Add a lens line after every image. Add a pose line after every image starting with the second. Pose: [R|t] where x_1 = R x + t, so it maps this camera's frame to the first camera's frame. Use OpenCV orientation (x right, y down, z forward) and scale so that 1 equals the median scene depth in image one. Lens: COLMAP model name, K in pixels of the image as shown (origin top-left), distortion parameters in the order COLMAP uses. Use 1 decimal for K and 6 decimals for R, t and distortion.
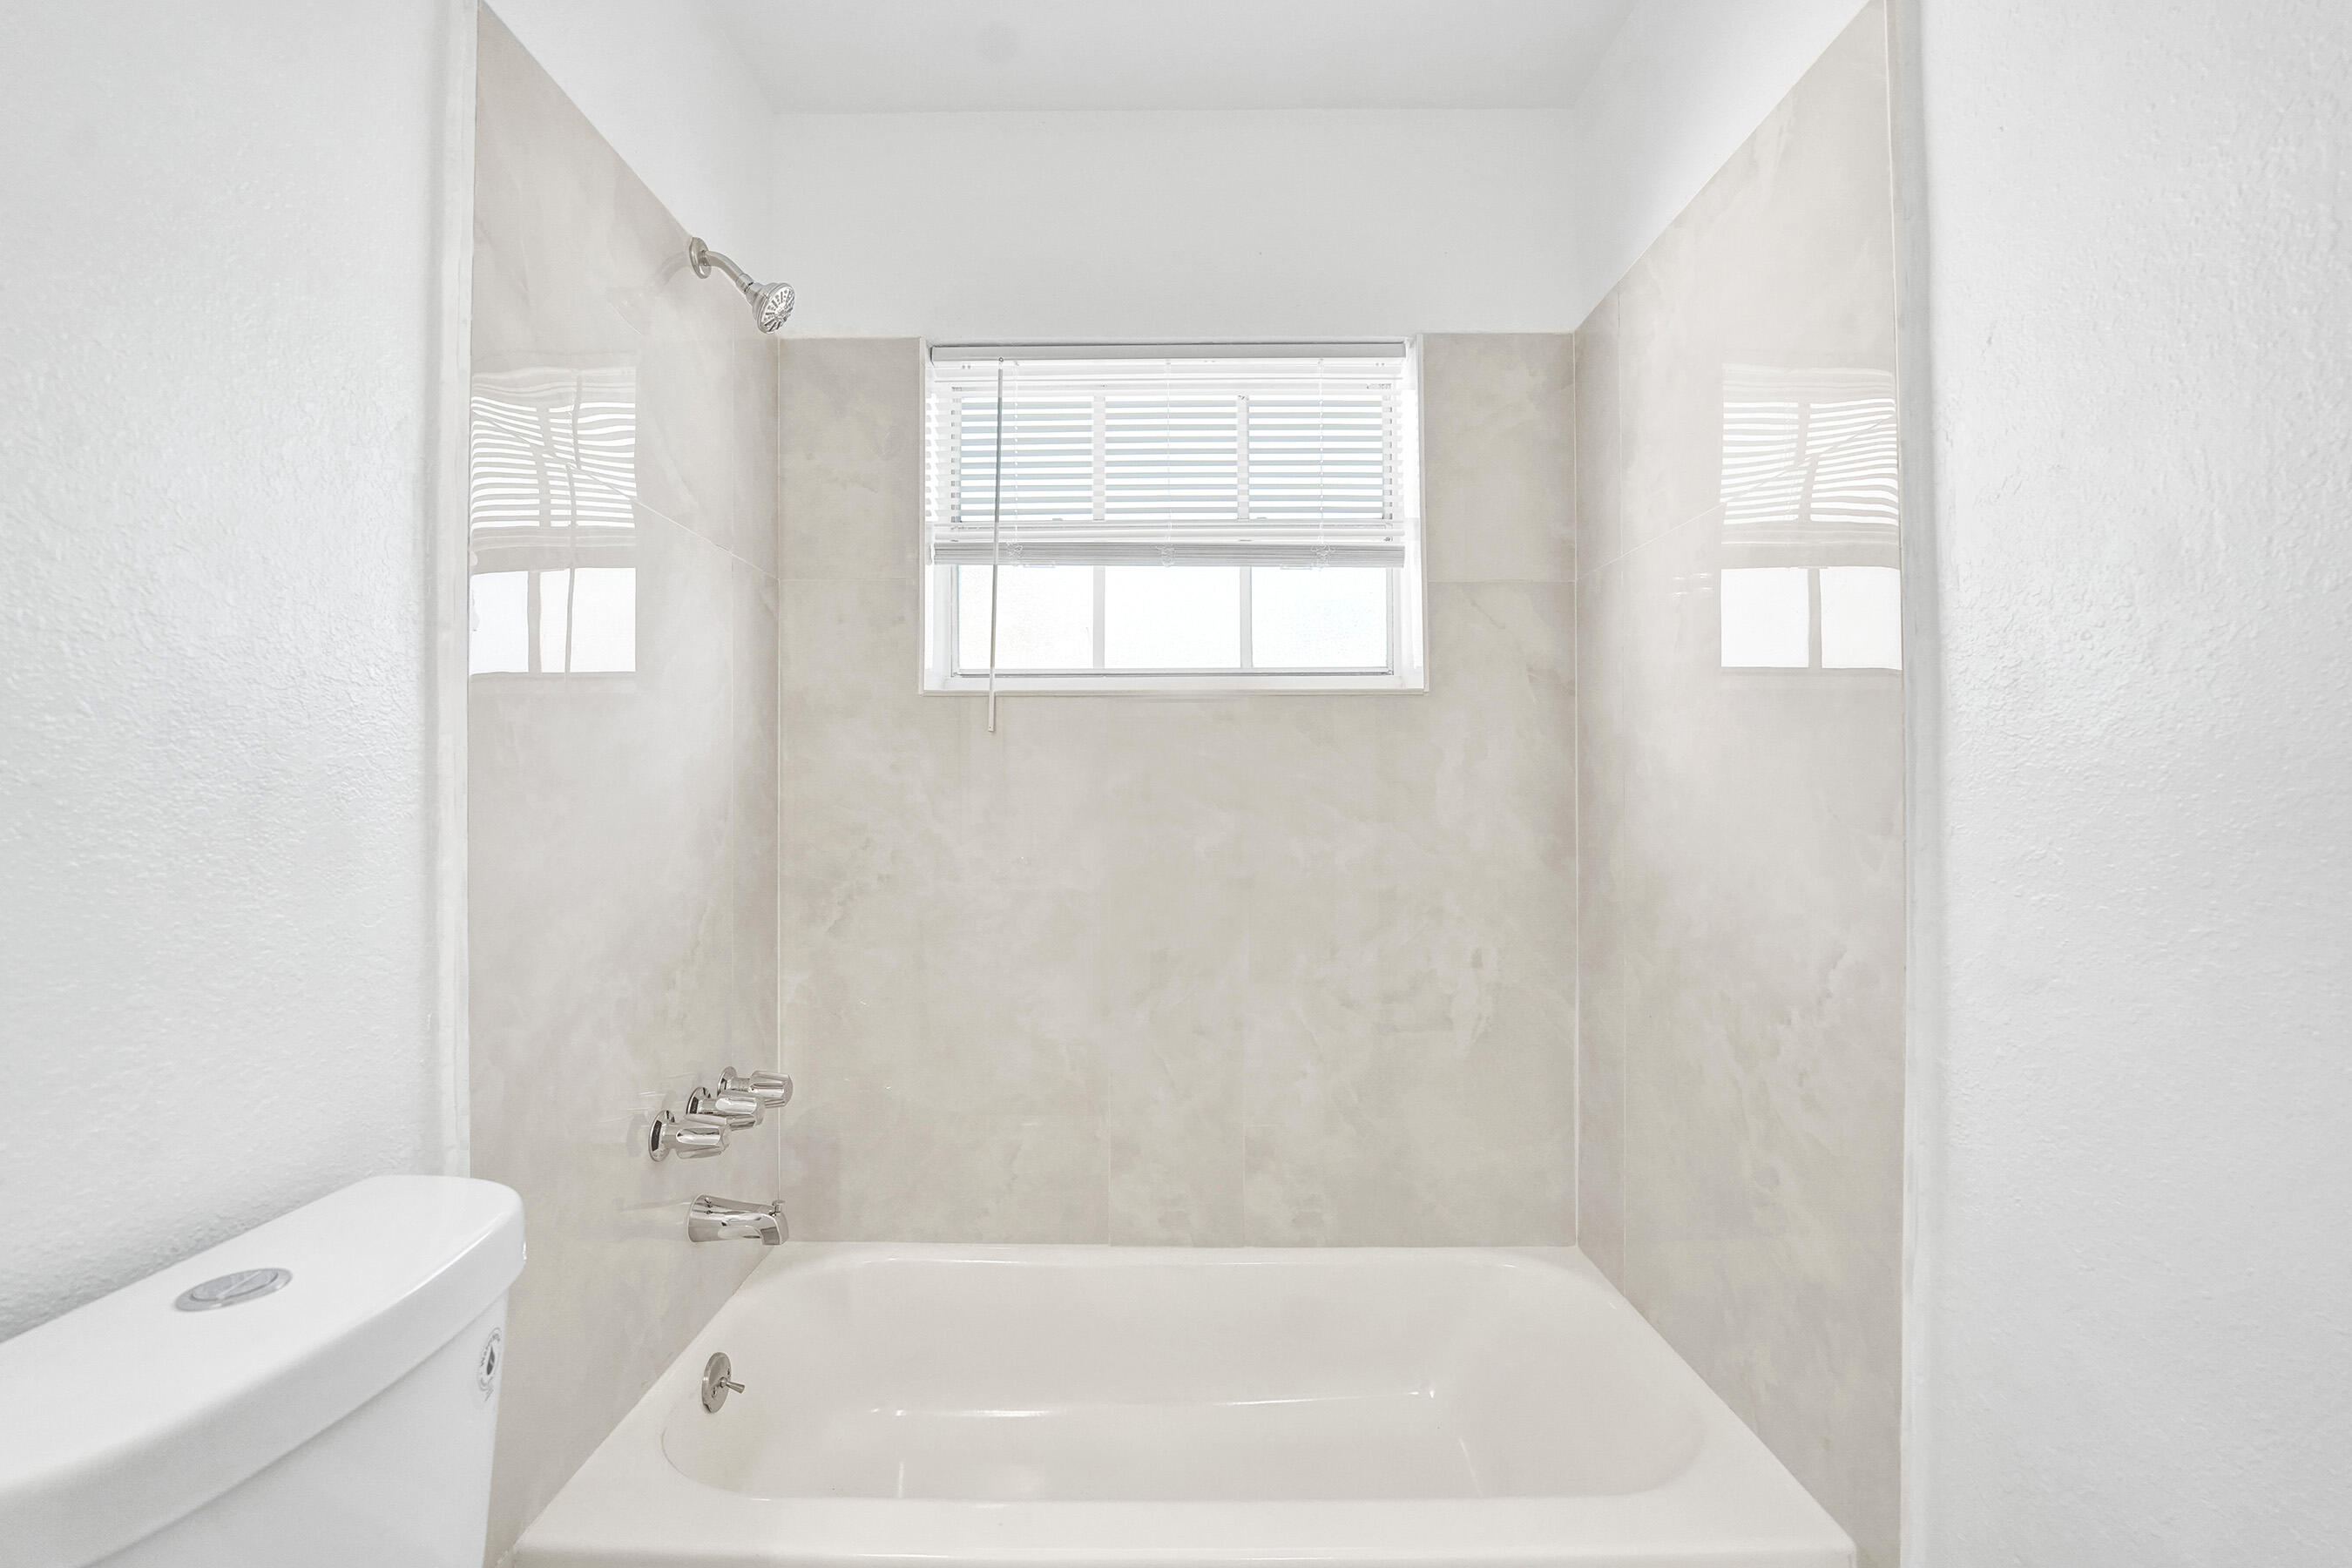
lens RADIAL K [[945.6, 0, 1145.5], [0, 945.6, 786.3], [0, 0, 1]] dist [-0.022243, -0.000052]
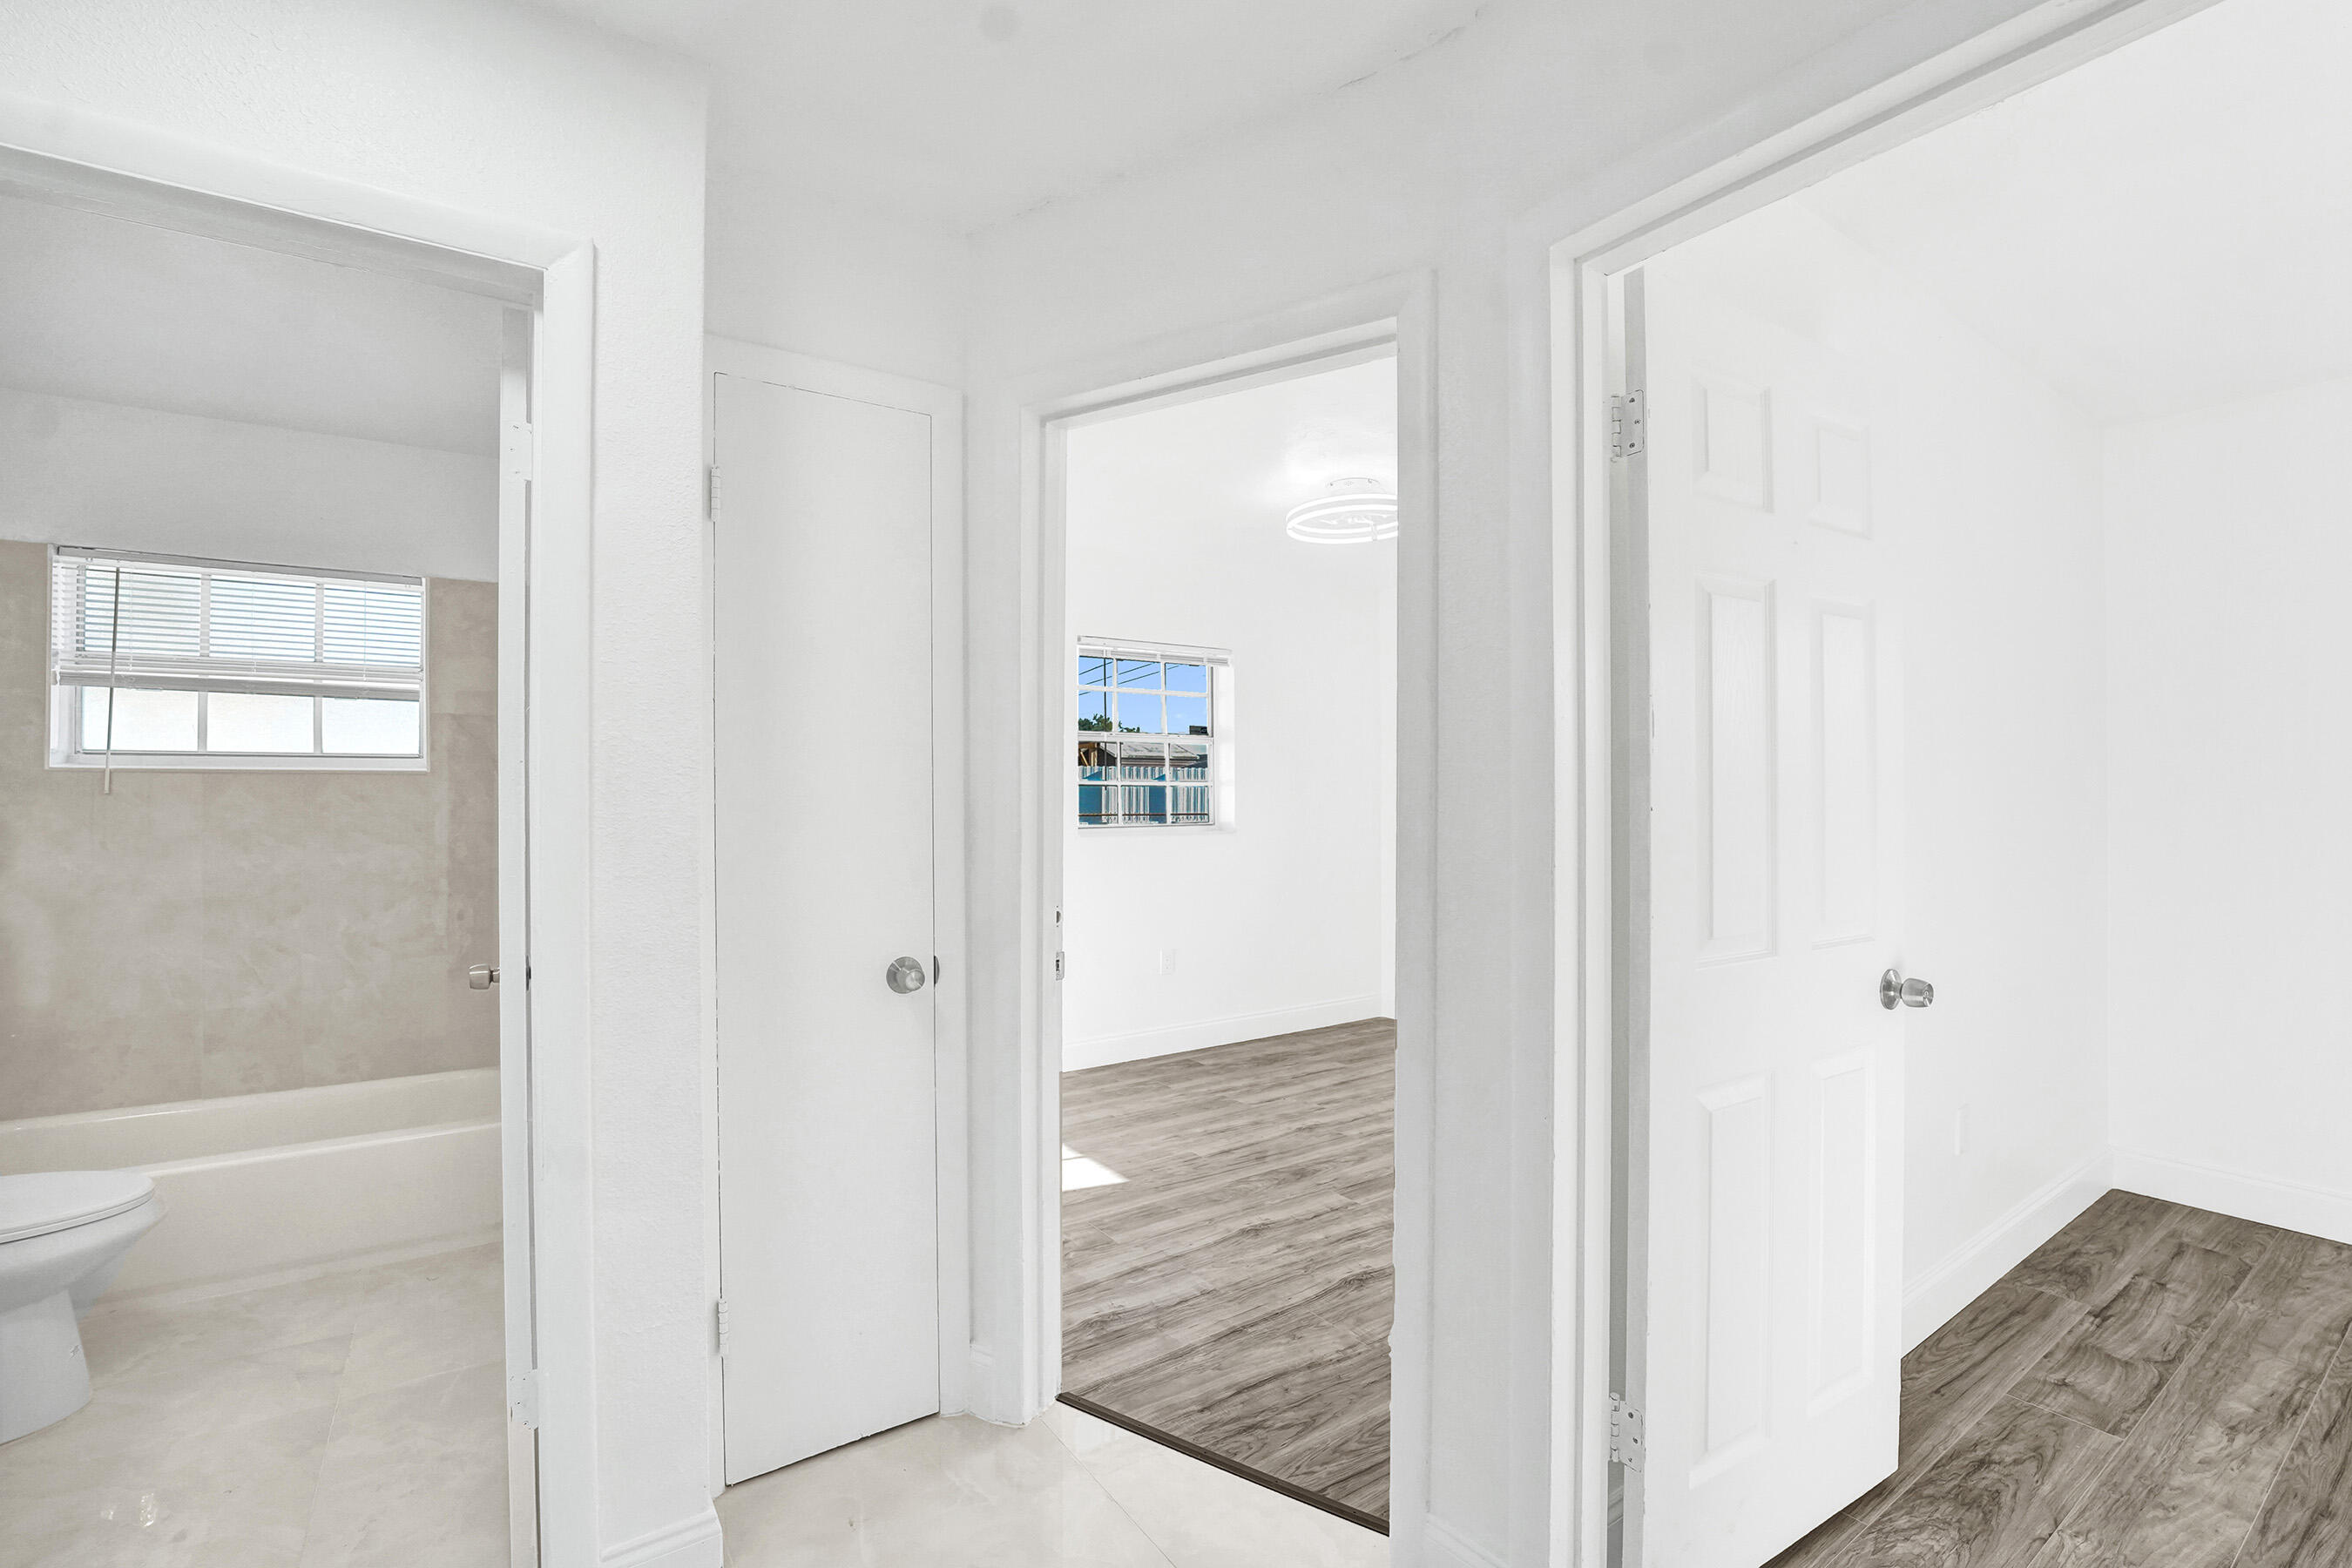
lens RADIAL K [[1008.6, 0, 1162.3], [0, 1008.6, 788.1], [0, 0, 1]] dist [-0.025434, 0.000592]
pose [[0.815968, 0.002393, 0.578092, 0.346862], [0.001466, 0.999980, -0.006209, -0.055824], [-0.578095, 0.005914, 0.815948, -1.434603]]
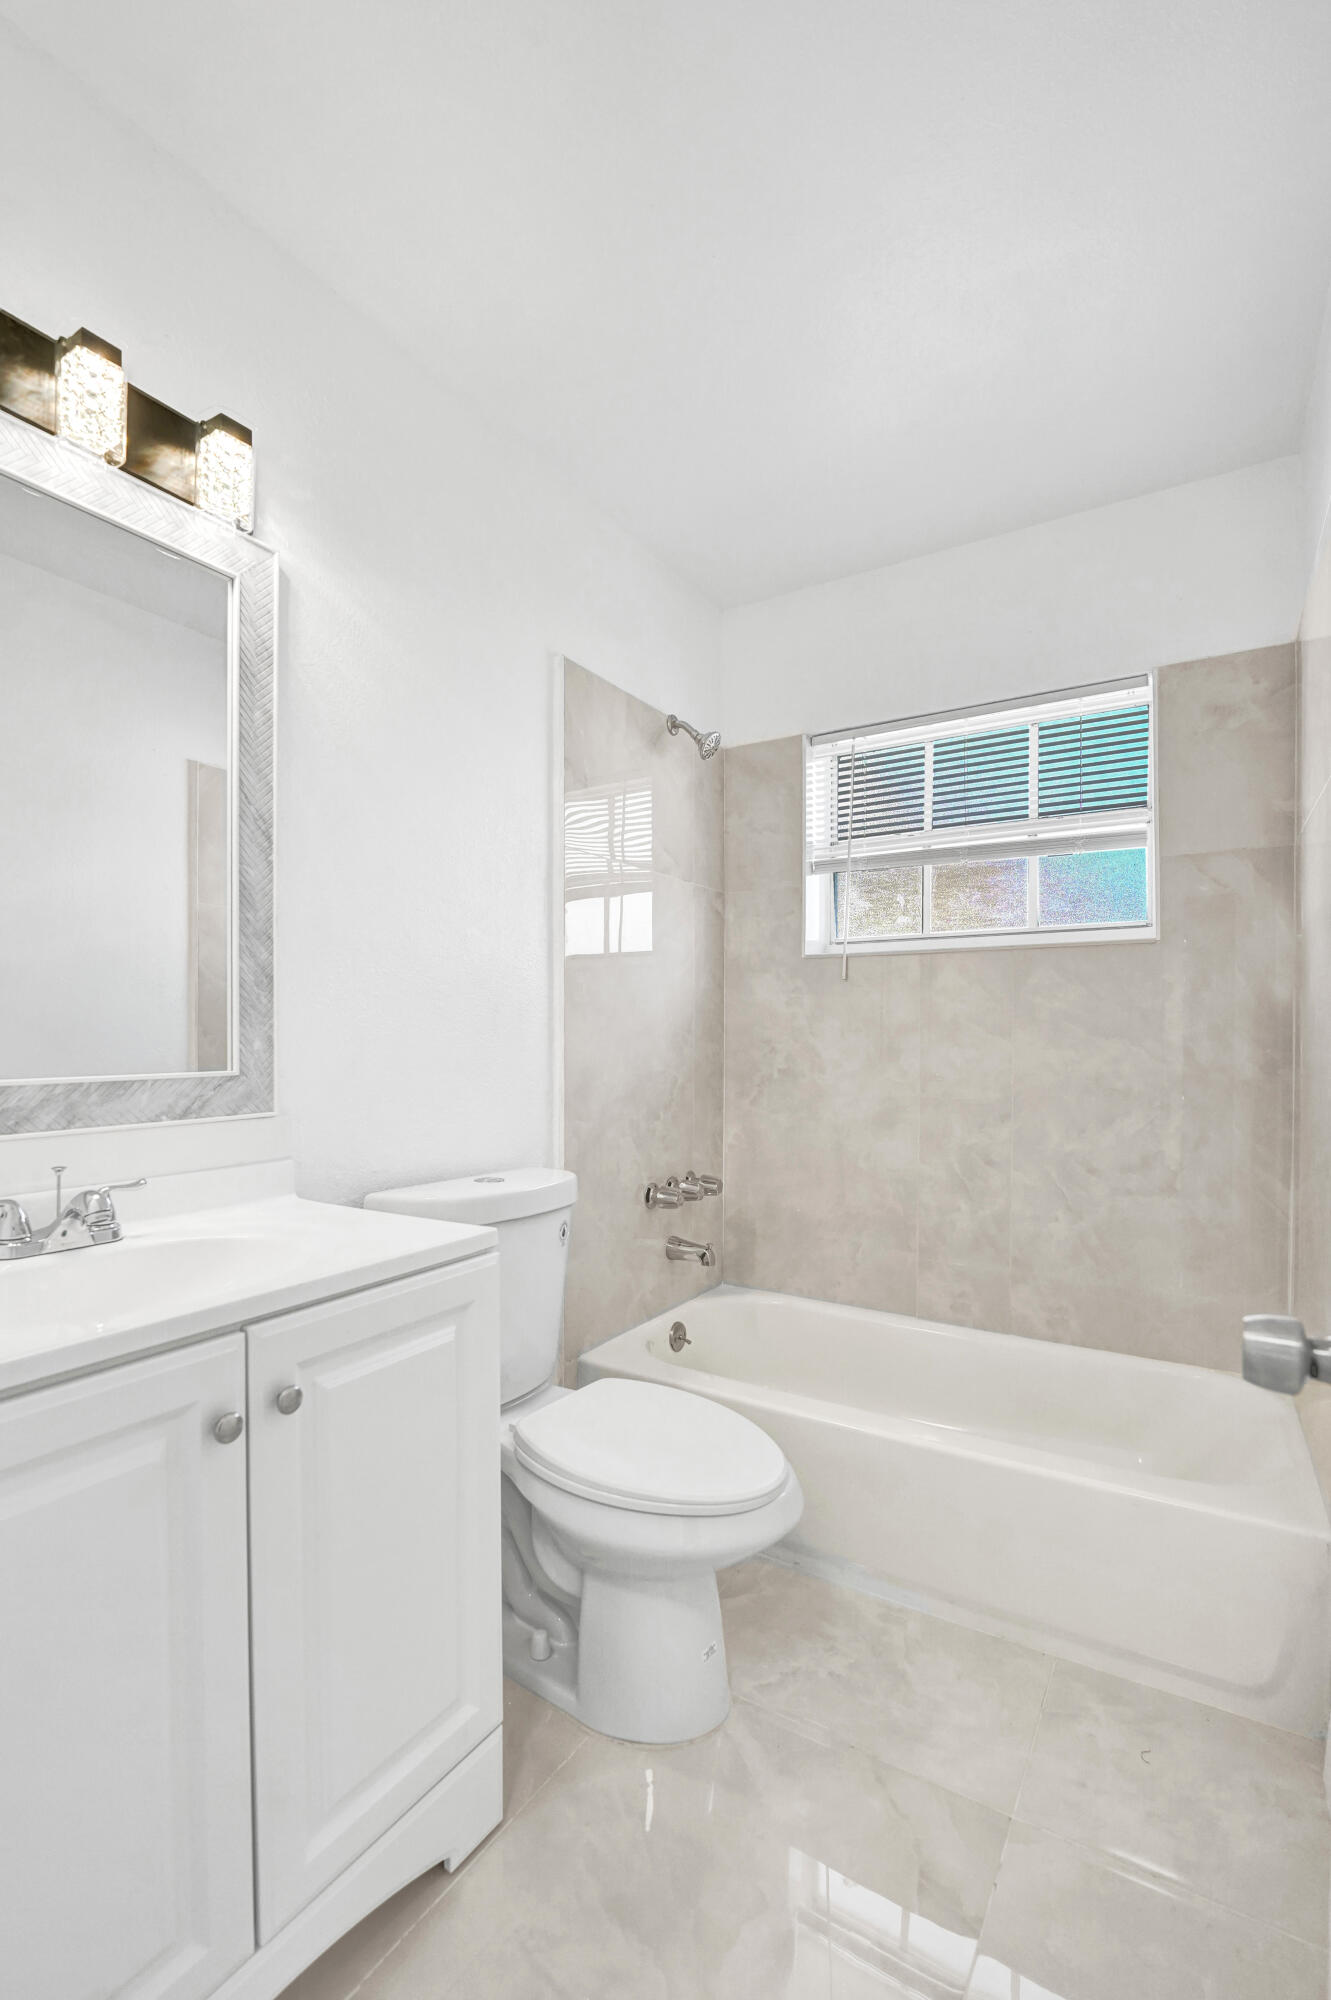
lens RADIAL K [[862.8, 0, 679.5], [0, 862.8, 1030.9], [0, 0, 1]] dist [-0.003426, -0.000163]
pose [[0.861211, 0.002906, -0.508239, 0.337094], [0.000065, 0.999983, 0.005827, 0.019559], [0.508247, -0.005051, 0.861197, -0.384878]]
